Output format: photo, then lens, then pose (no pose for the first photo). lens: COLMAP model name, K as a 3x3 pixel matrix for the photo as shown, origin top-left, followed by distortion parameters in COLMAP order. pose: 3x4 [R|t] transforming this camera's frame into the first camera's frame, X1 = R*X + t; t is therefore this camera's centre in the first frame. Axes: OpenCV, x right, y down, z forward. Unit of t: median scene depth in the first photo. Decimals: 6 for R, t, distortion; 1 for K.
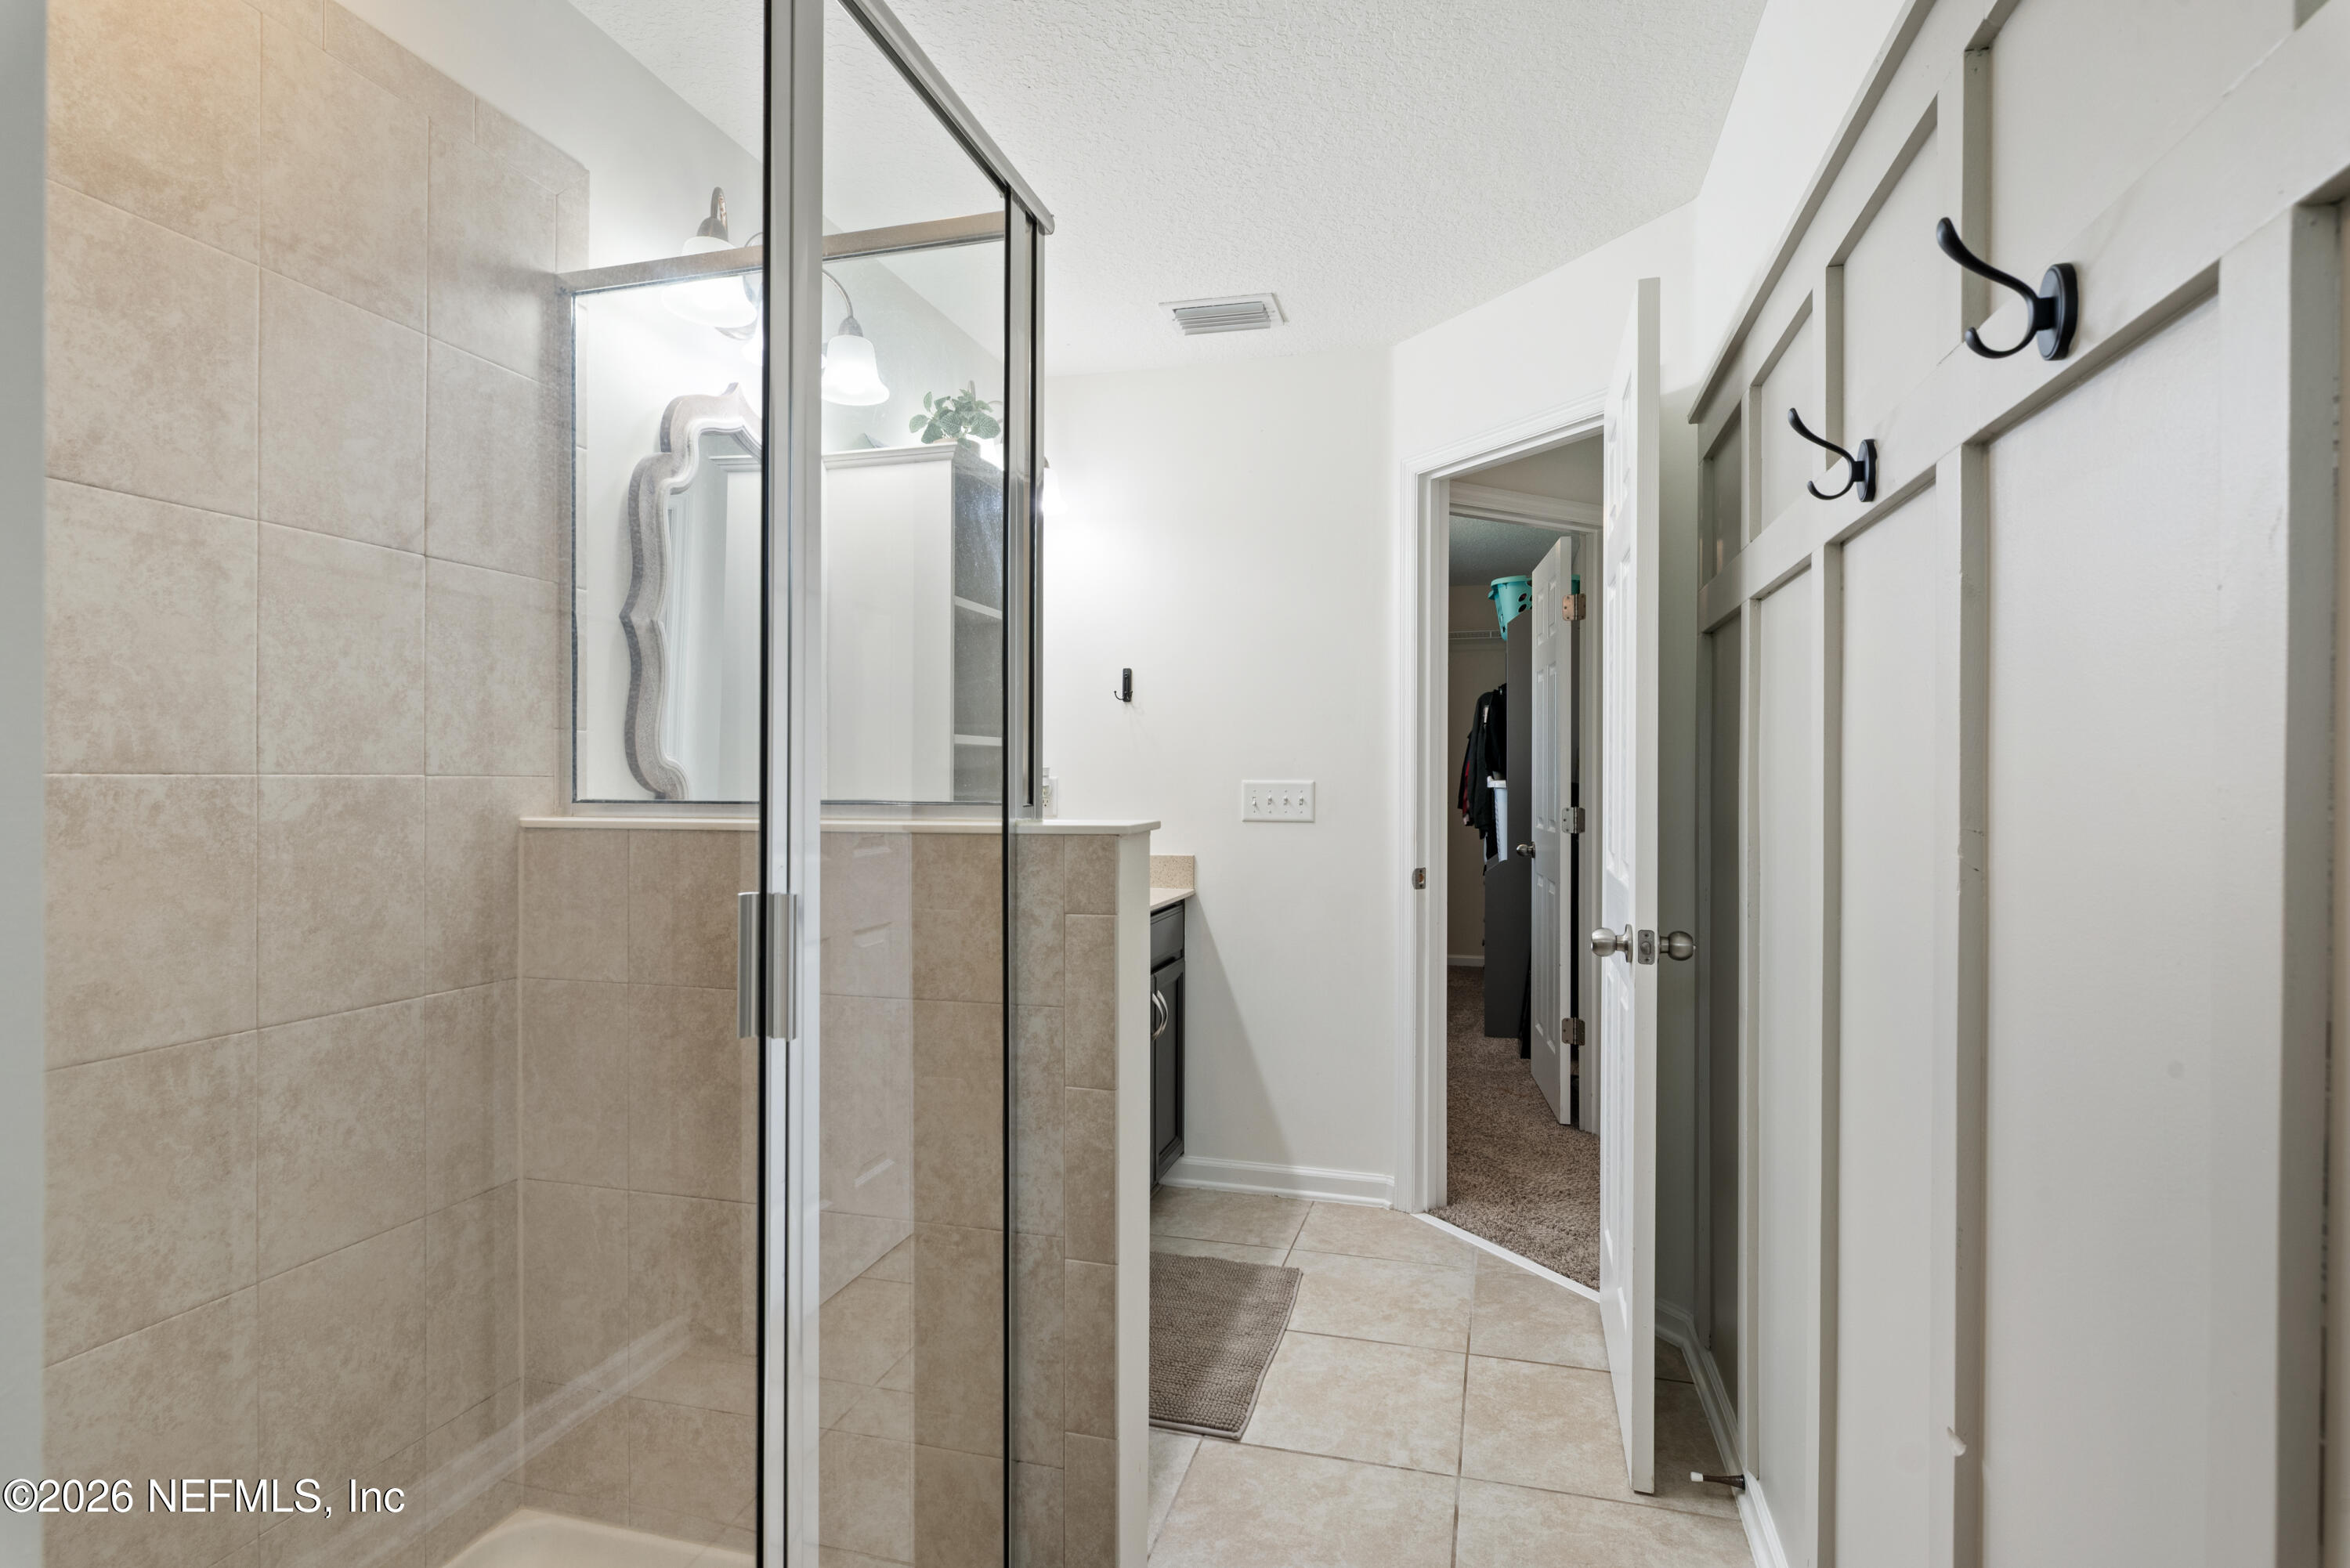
lens RADIAL K [[1175.3, 0, 1179.8], [0, 1175.3, 781.8], [0, 0, 1]] dist [0.003558, 0.000253]
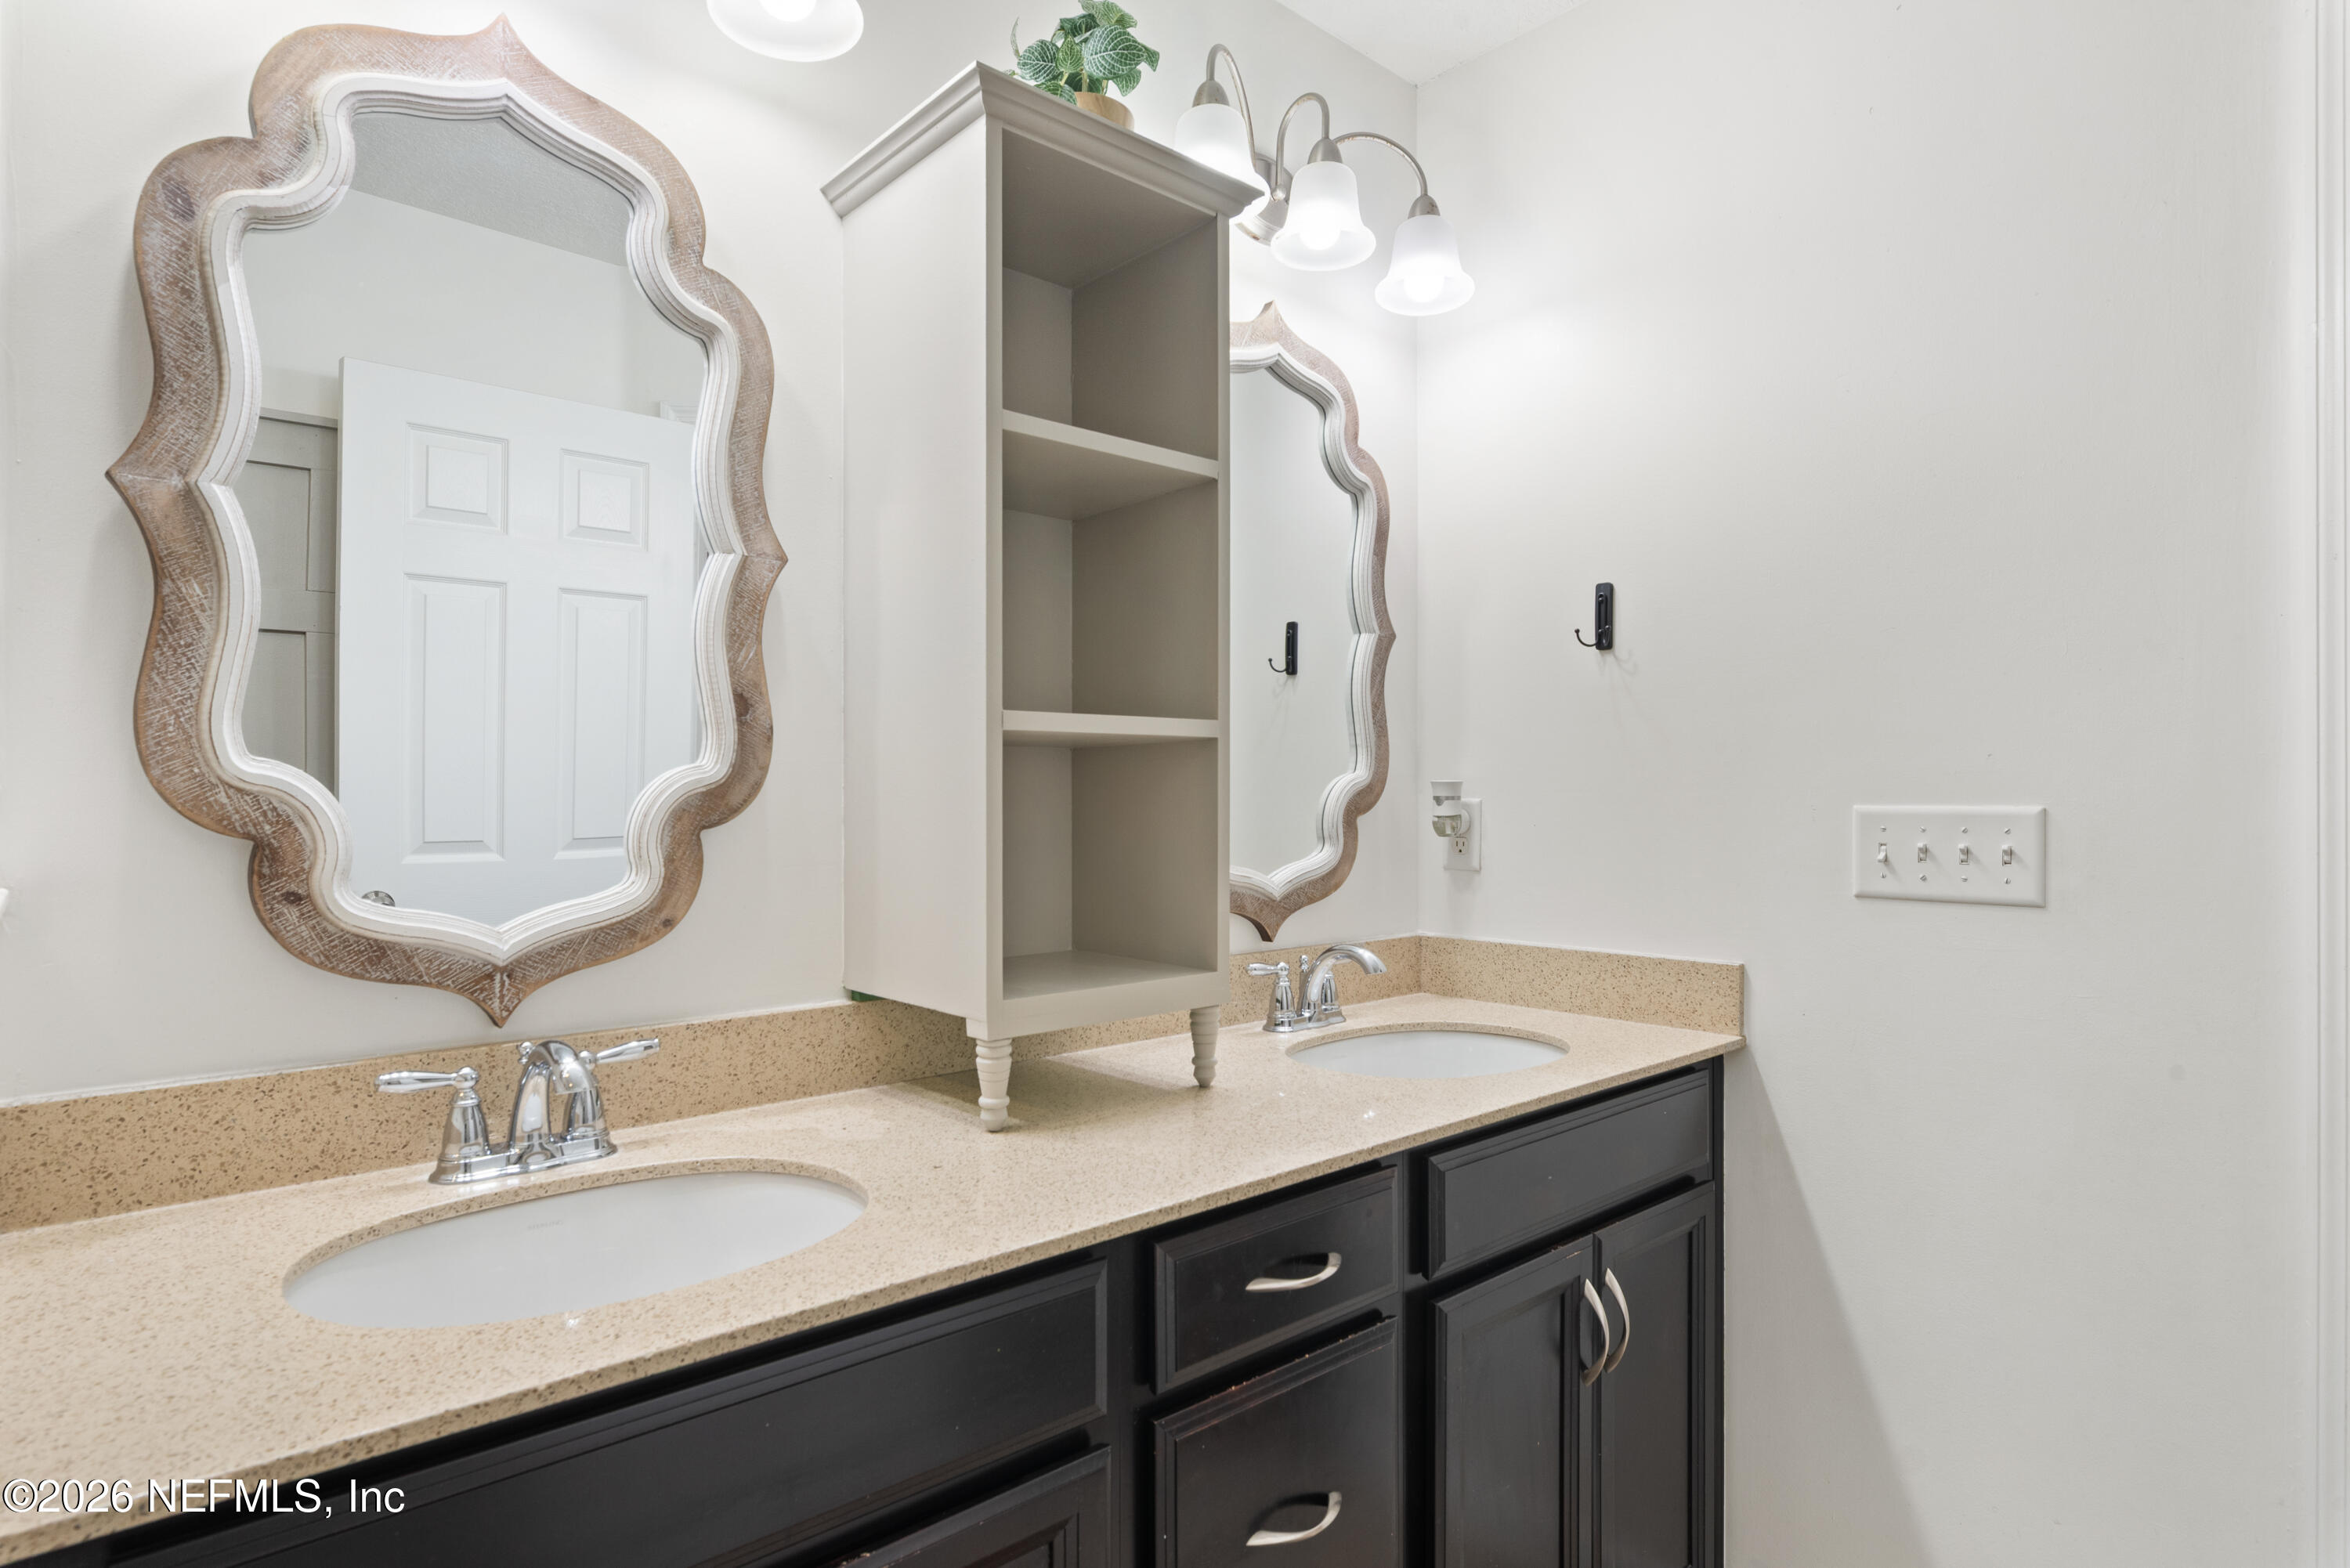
lens RADIAL K [[1297.2, 0, 1172.1], [0, 1297.2, 797.4], [0, 0, 1]] dist [-0.001059, 0.007607]
pose [[0.840194, -0.004602, -0.542266, 0.103560], [0.002834, 0.999988, -0.004096, -0.003117], [0.542278, 0.001904, 0.840197, 0.446518]]
